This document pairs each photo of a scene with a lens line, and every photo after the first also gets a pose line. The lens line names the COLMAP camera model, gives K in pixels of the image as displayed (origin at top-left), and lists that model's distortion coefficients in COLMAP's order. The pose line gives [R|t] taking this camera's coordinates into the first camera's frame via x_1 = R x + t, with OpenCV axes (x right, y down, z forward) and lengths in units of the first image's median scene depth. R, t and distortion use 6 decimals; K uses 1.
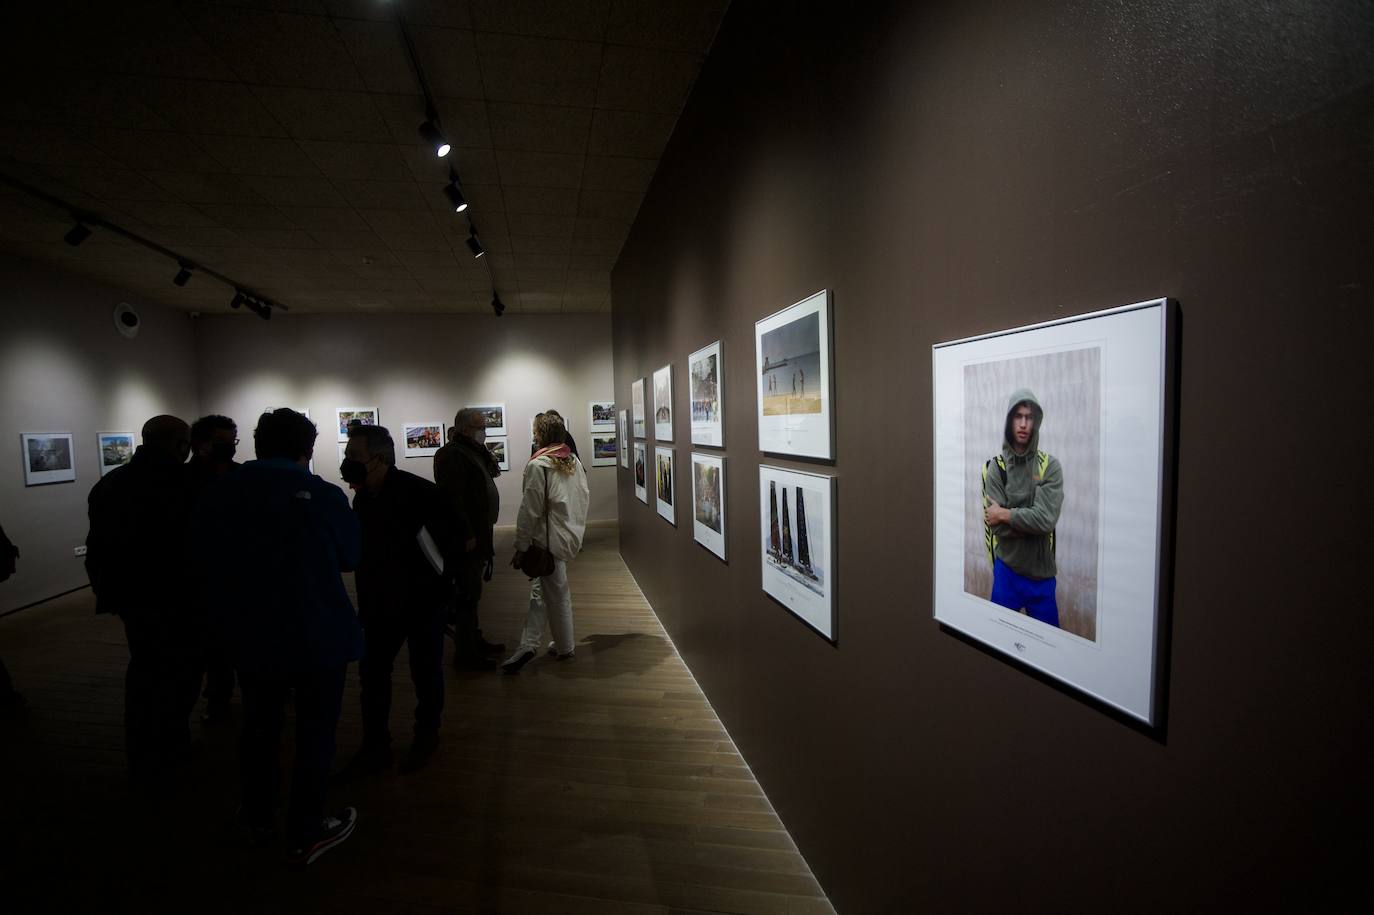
lens RADIAL K [[592.4, 0, 684.9], [0, 592.4, 463.1], [0, 0, 1]] dist [-0.068876, 0.025242]
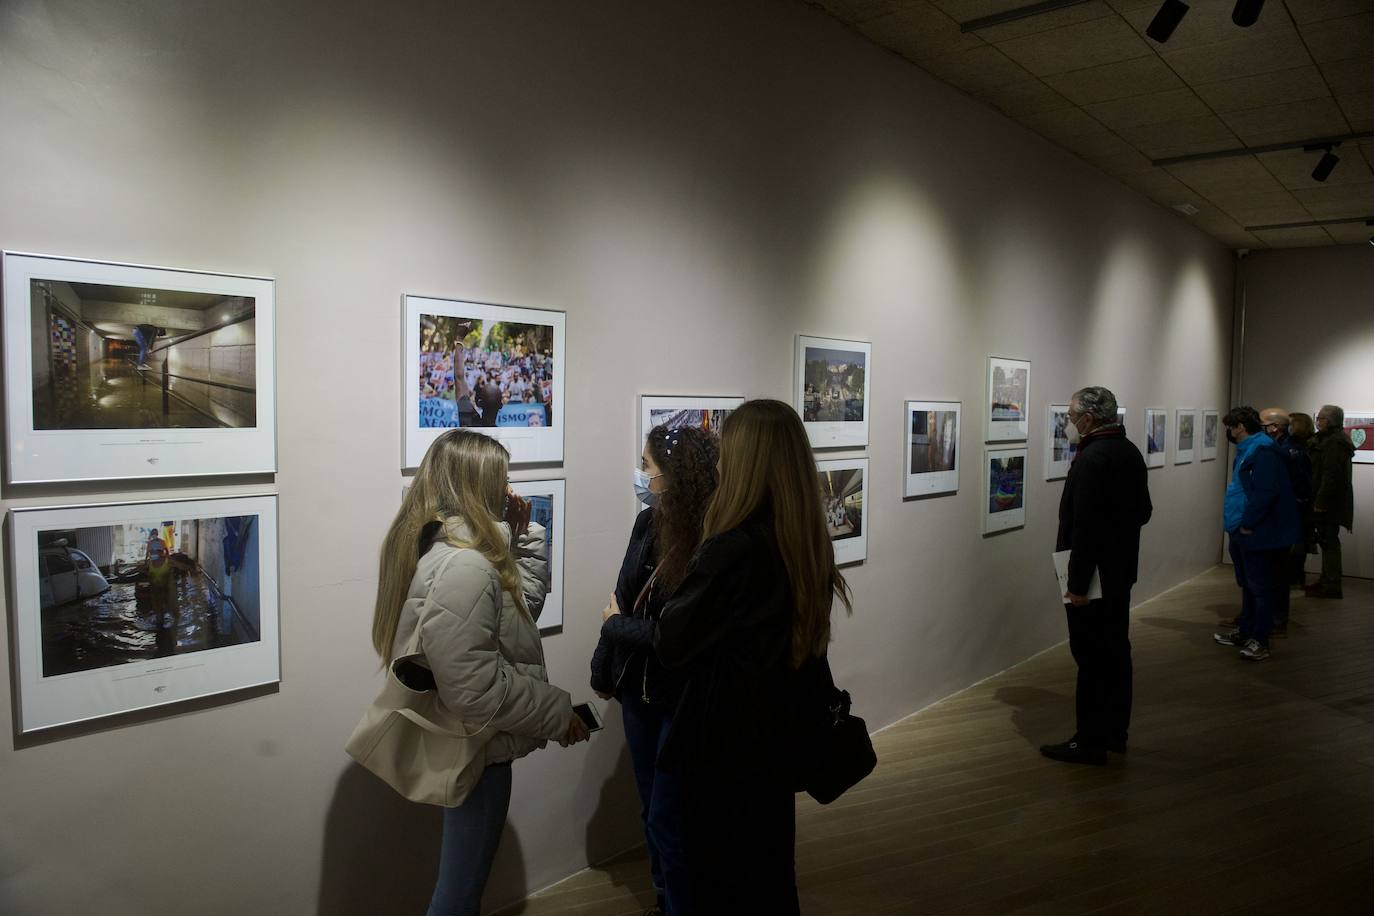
lens RADIAL K [[943.0, 0, 692.1], [0, 943.0, 463.4], [0, 0, 1]] dist [-0.039903, -0.010626]
pose [[0.816773, 0.006381, 0.576924, -2.947244], [0.000058, 0.999938, -0.011142, -0.150277], [-0.576959, 0.009133, 0.816722, 2.934227]]
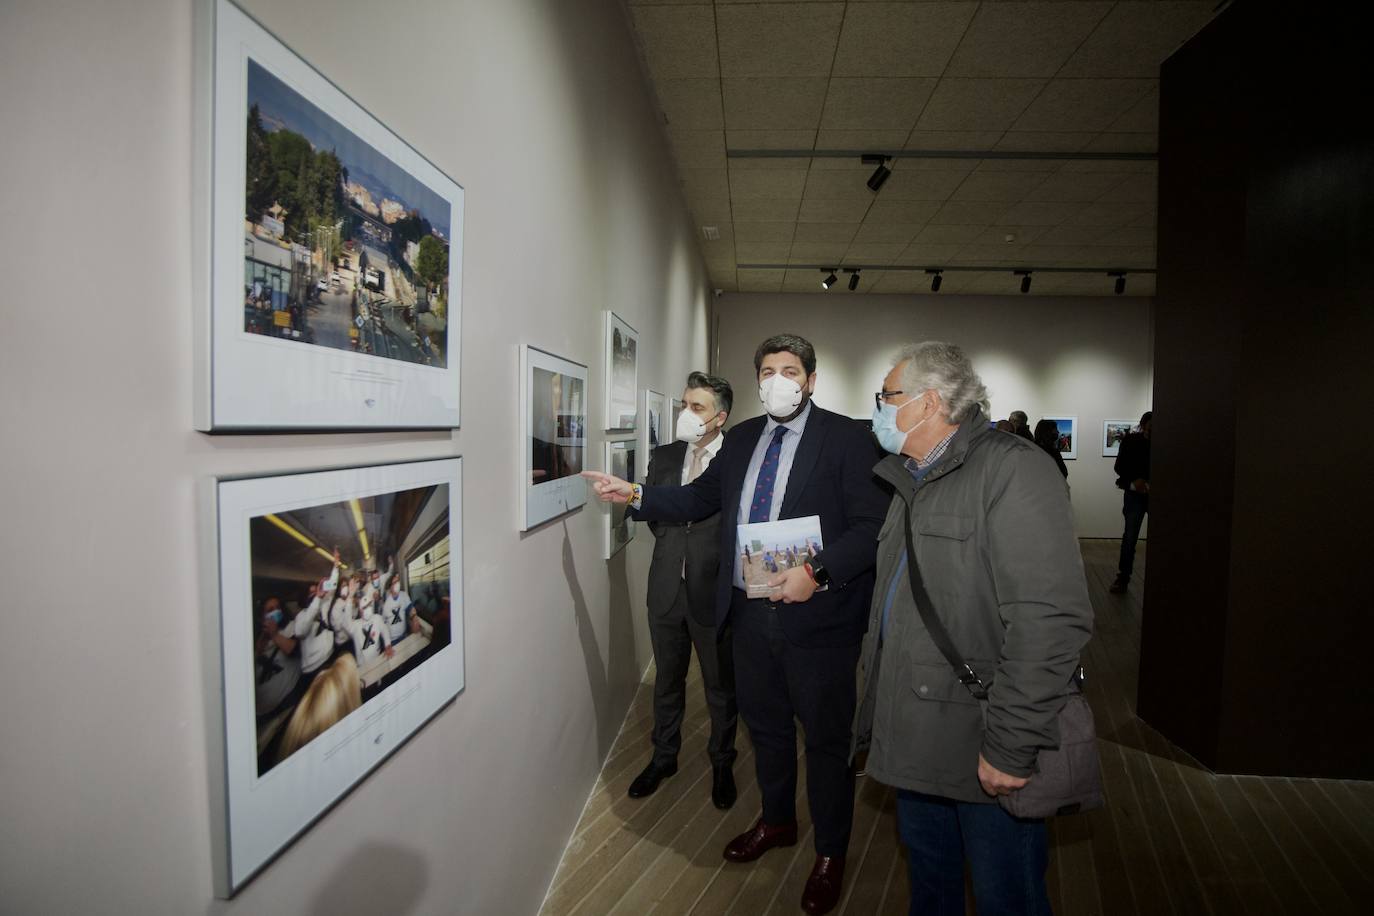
lens RADIAL K [[604.9, 0, 695.3], [0, 604.9, 463.2], [0, 0, 1]] dist [-0.084207, 0.038339]
pose [[0.311201, -0.019402, 0.950146, -1.847115], [0.033963, 0.999380, 0.009283, -0.178741], [-0.949737, 0.029380, 0.311667, 4.072692]]
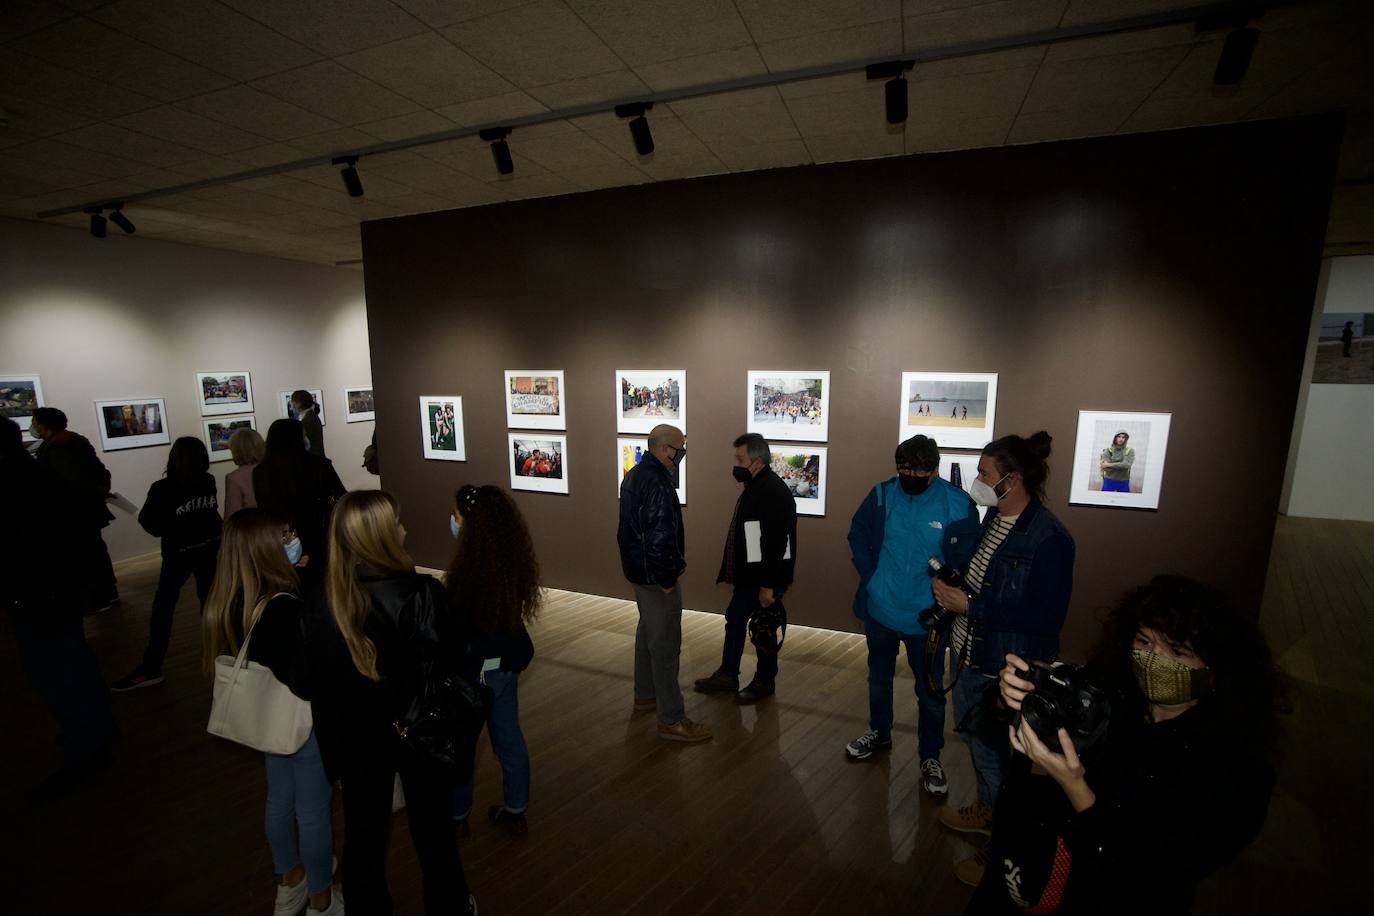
lens RADIAL K [[604.9, 0, 695.3], [0, 604.9, 463.2], [0, 0, 1]] dist [-0.084207, 0.038339]
pose [[0.569022, -0.115502, 0.814170, -1.835812], [0.045558, 0.992994, 0.109030, -0.205472], [-0.821059, -0.024948, 0.570297, 0.520270]]
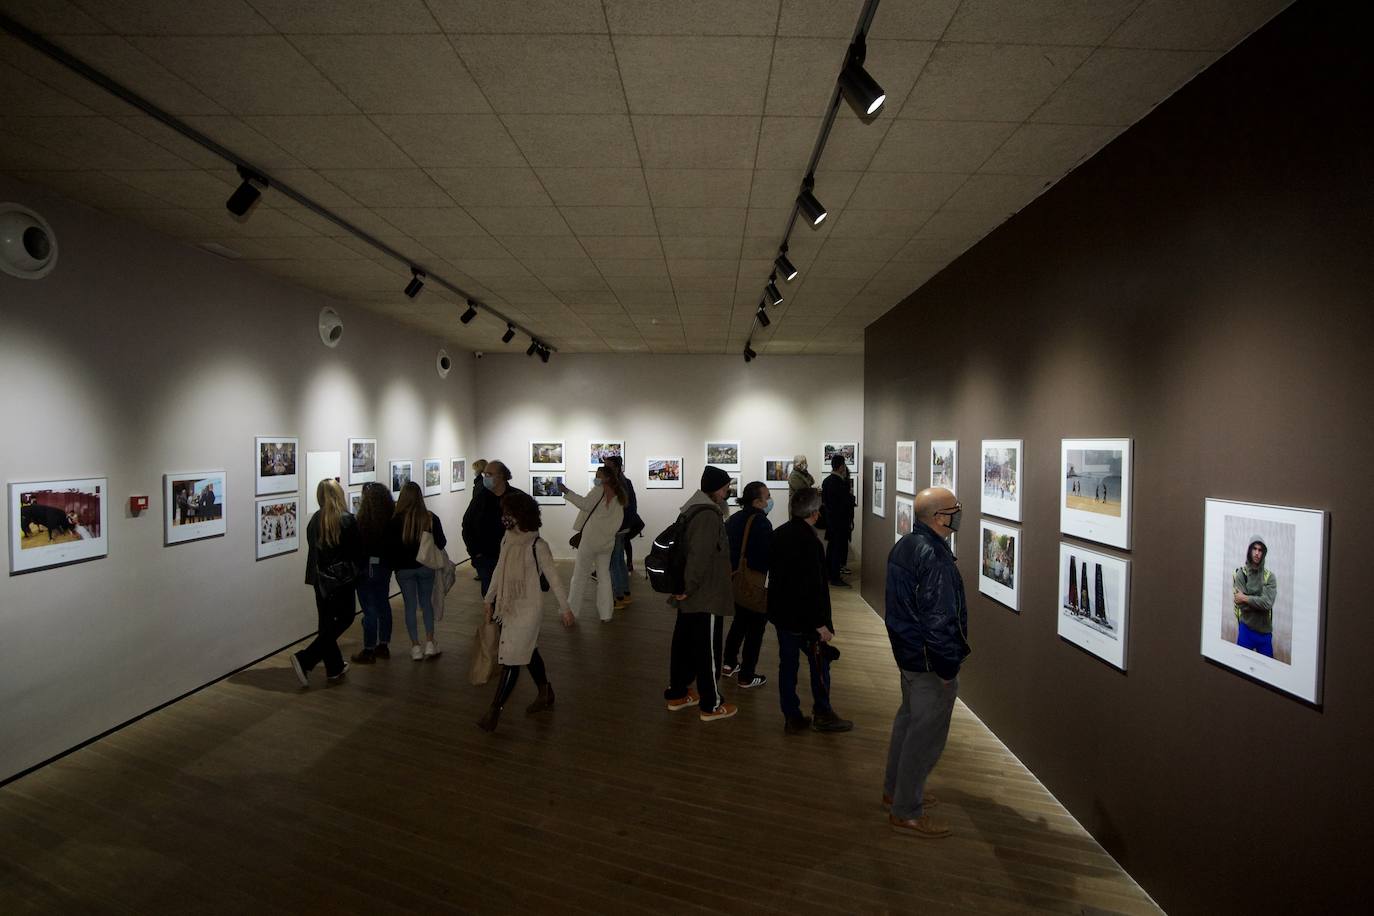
lens RADIAL K [[676.3, 0, 722.8], [0, 676.3, 465.4], [0, 0, 1]] dist [-0.064567, 0.026739]
pose [[0.974872, 0.042943, -0.218586, -0.332076], [-0.050529, 0.998295, -0.029230, -0.098070], [0.216958, 0.039540, 0.975380, -0.735469]]
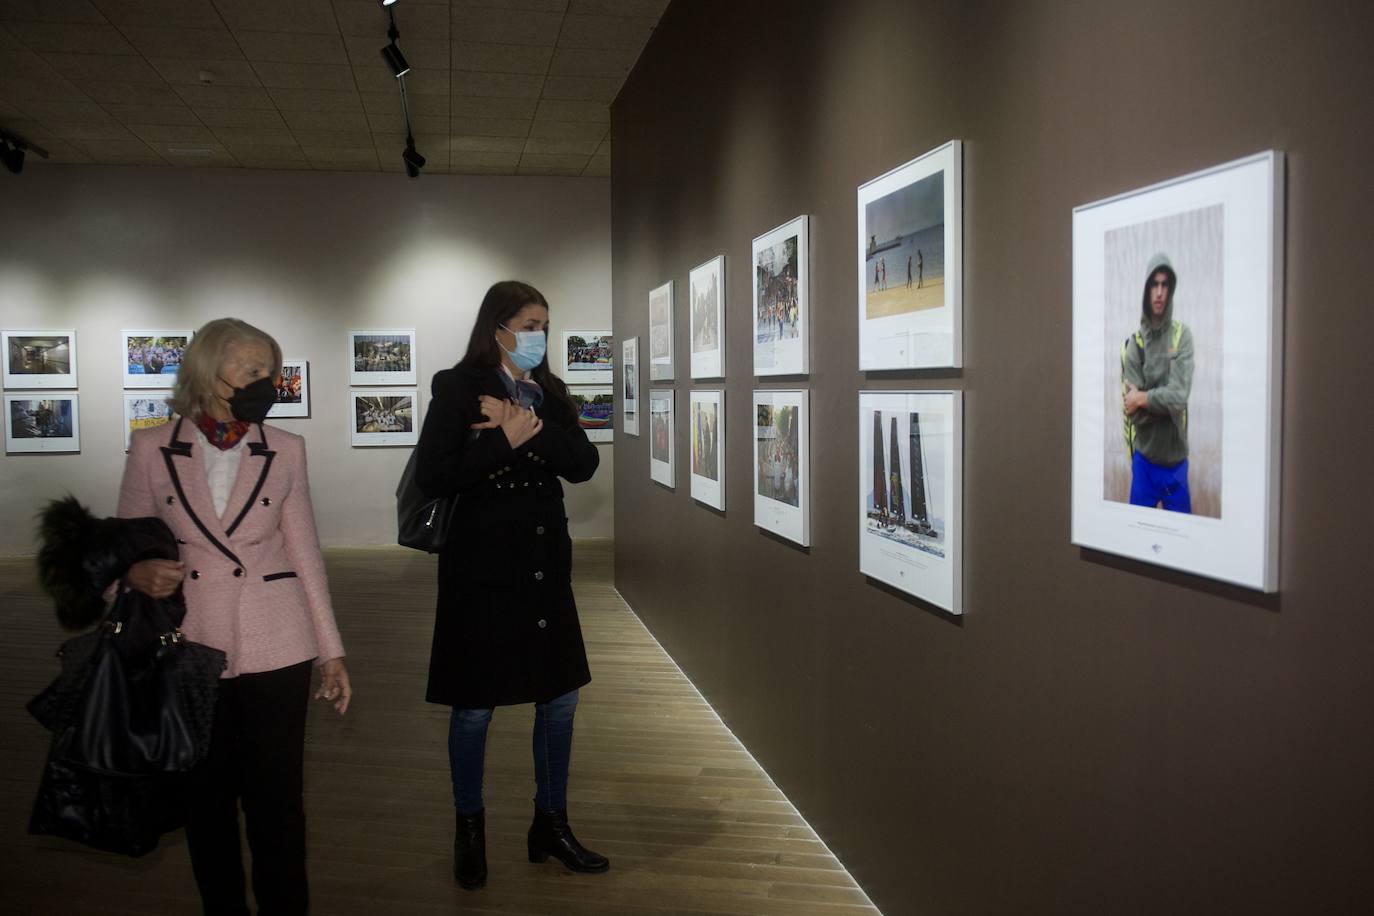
lens RADIAL K [[1117.2, 0, 684.0], [0, 1117.2, 444.4], [0, 0, 1]] dist [-0.022870, -0.015245]
pose [[0.999300, 0.023571, -0.029036, -0.043980], [-0.024067, 0.999569, -0.016826, 0.100760], [0.028627, 0.017513, 0.999437, -0.344462]]
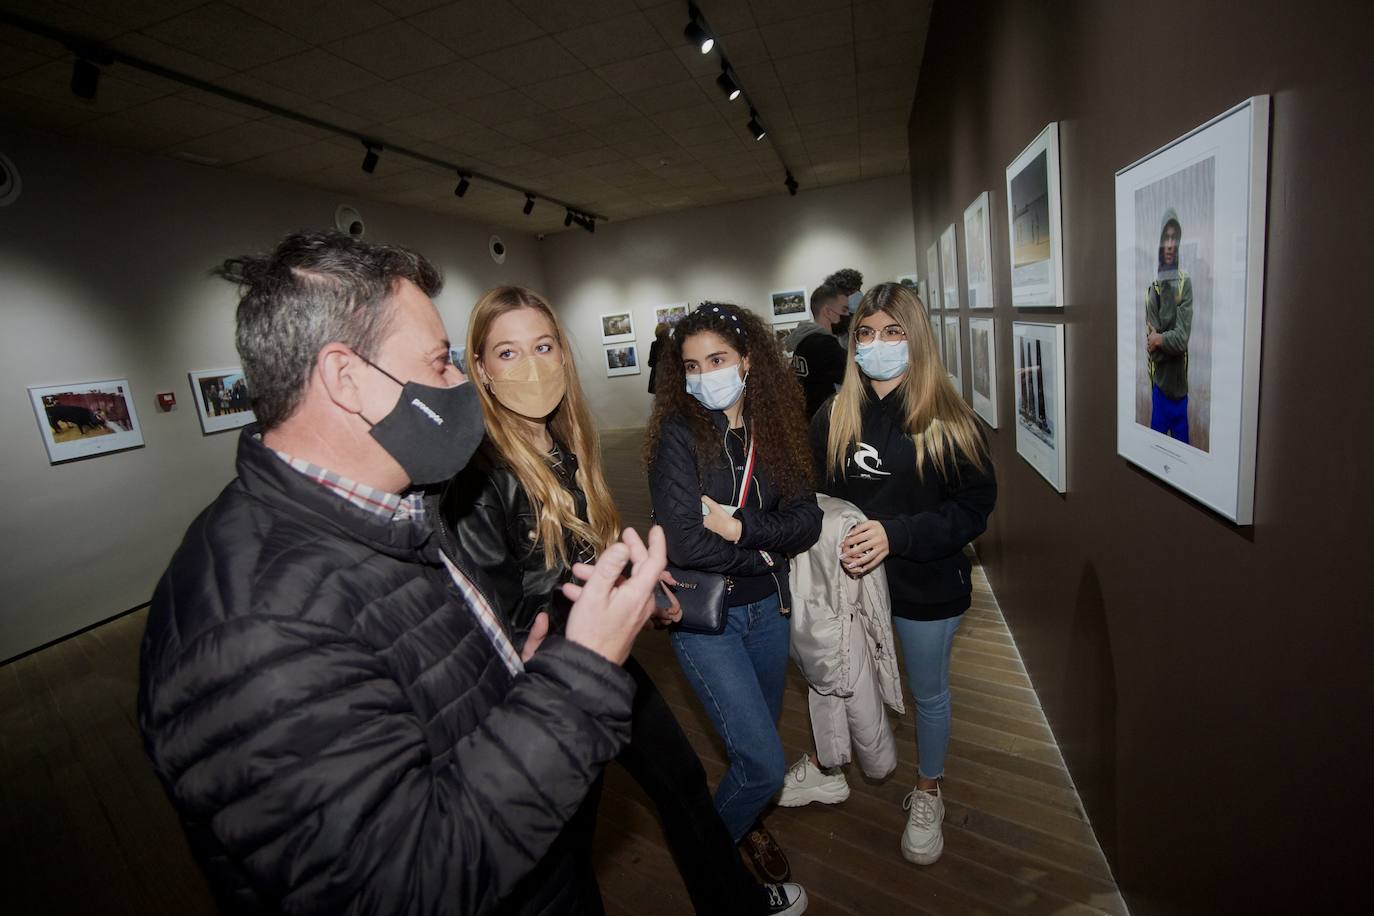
lens RADIAL K [[643.1, 0, 693.4], [0, 643.1, 454.8], [0, 0, 1]] dist [-0.074029, 0.026438]
pose [[0.876582, 0.018271, -0.480905, 0.181727], [0.058509, 0.987820, 0.144179, 0.041529], [0.477682, -0.154522, 0.864837, -0.172802]]
